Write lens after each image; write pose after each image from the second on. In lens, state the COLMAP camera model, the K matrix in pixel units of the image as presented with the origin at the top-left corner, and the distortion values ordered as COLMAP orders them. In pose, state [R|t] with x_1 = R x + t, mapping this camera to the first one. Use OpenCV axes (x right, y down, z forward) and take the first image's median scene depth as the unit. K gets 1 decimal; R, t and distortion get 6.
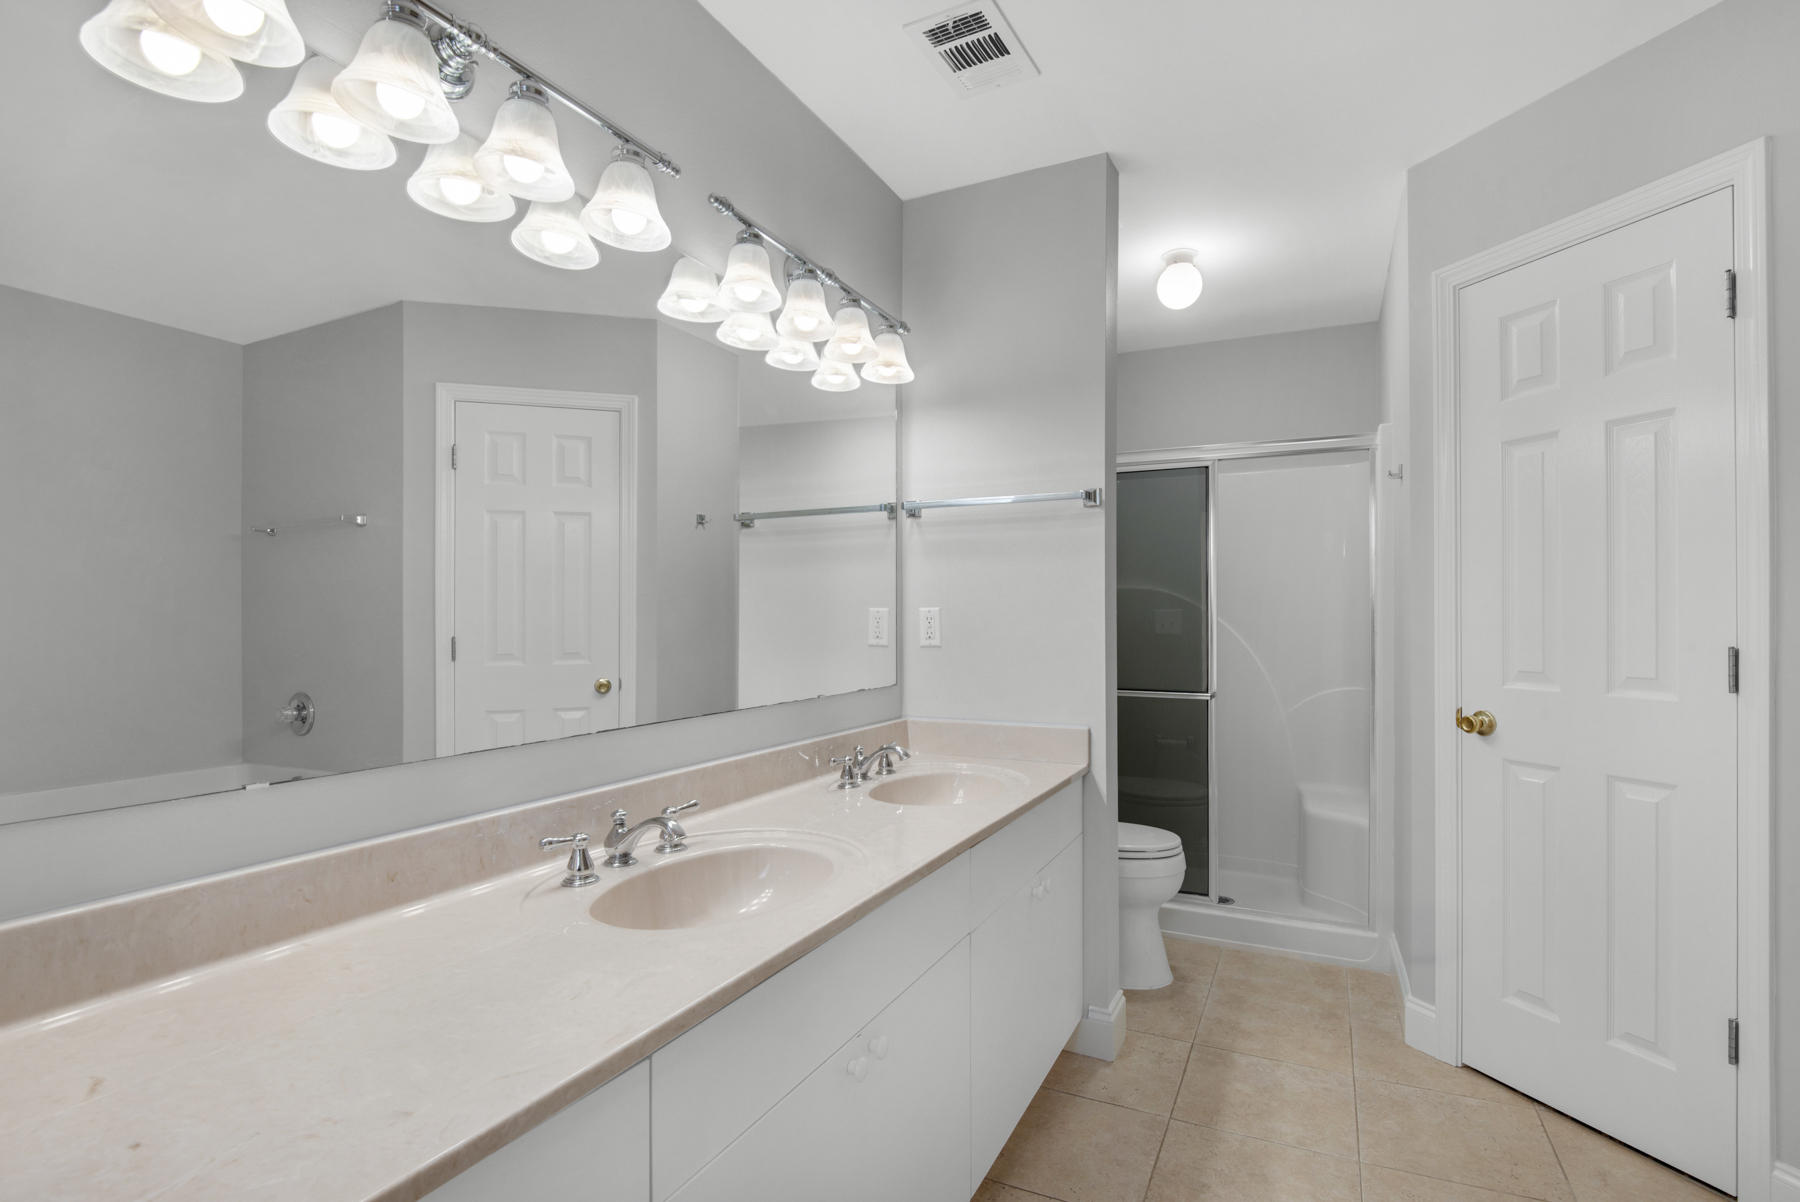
lens RADIAL K [[880.0, 0, 886.7], [0, 880.0, 626.8], [0, 0, 1]] dist [-0.033574, -0.002670]
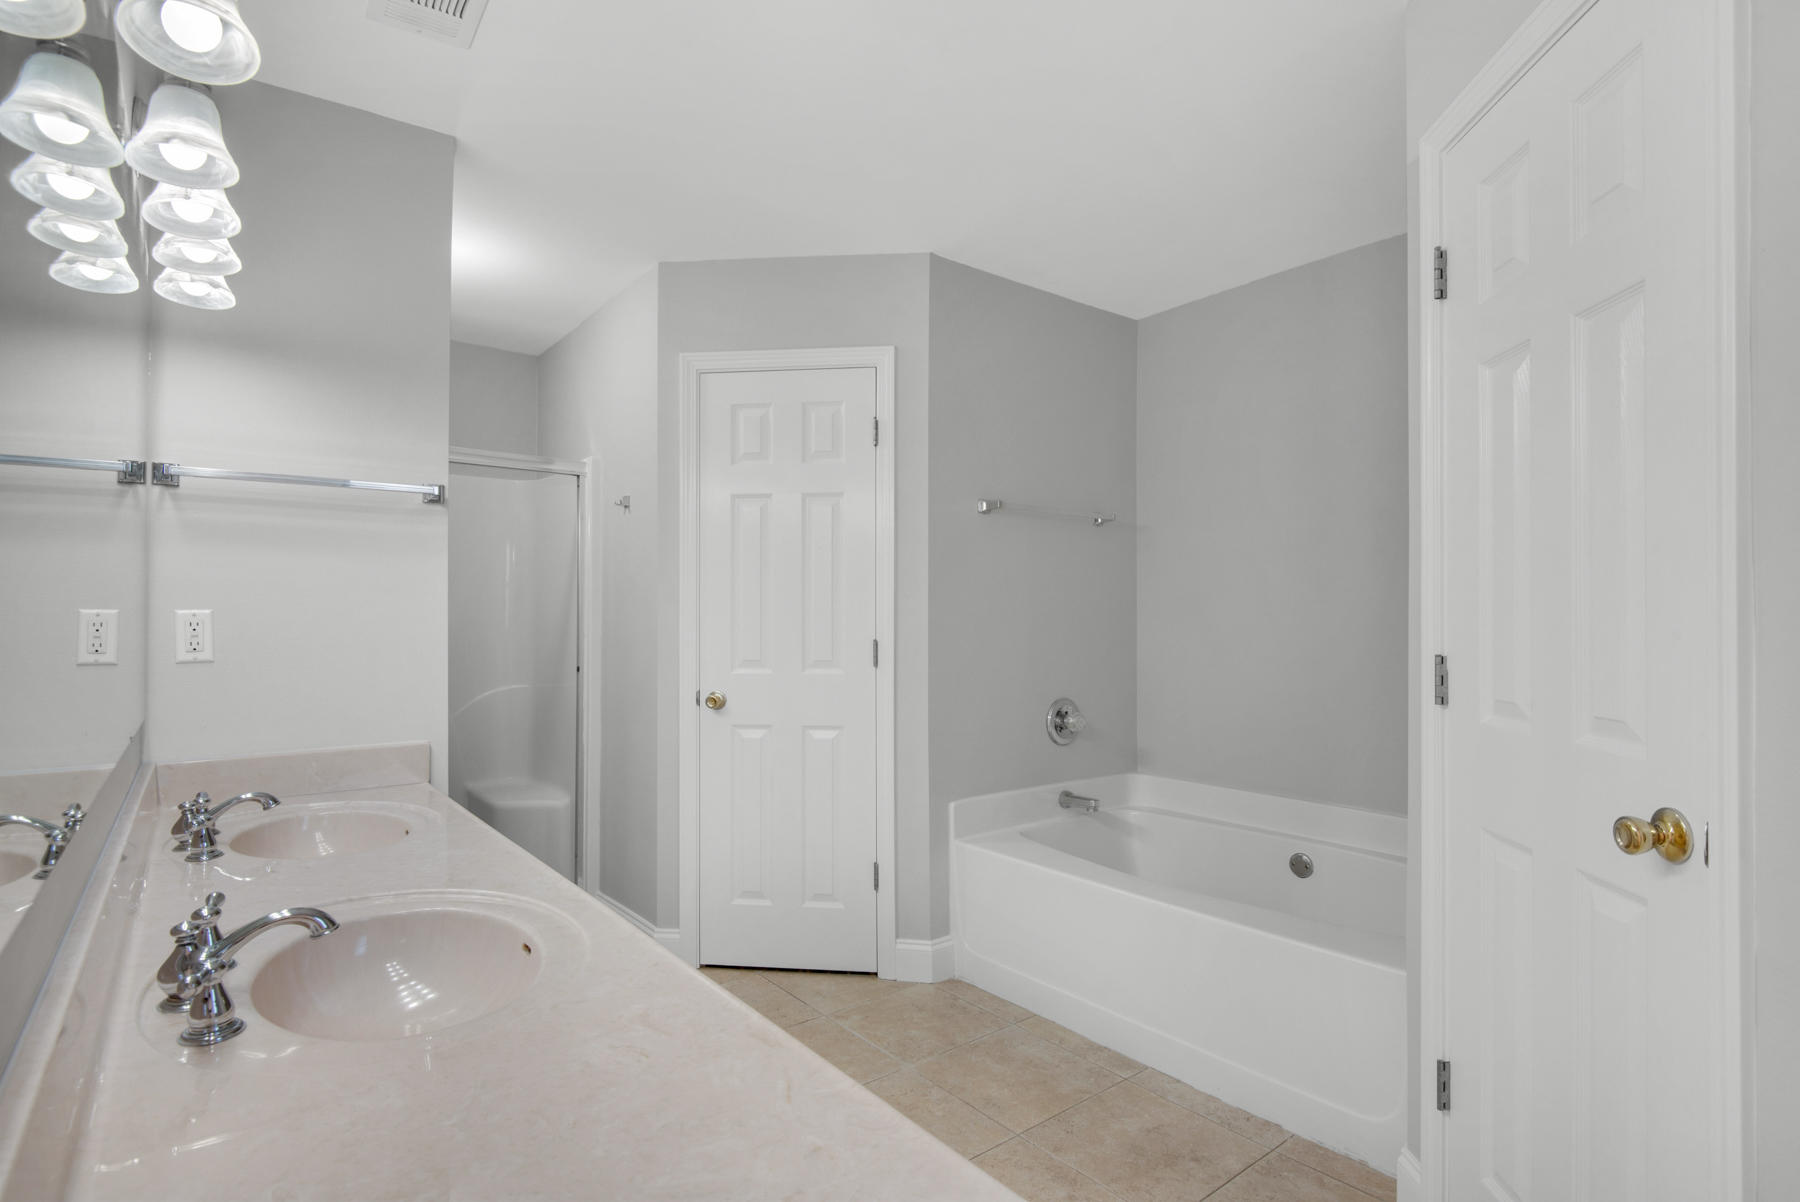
lens RADIAL K [[880.0, 0, 907.9], [0, 880.0, 607.5], [0, 0, 1]] dist [-0.033574, -0.002670]
pose [[0.404264, 0.011902, 0.914565, -0.468084], [0.008991, 0.999815, -0.016986, -0.007290], [-0.914598, 0.015090, 0.404082, 0.185160]]
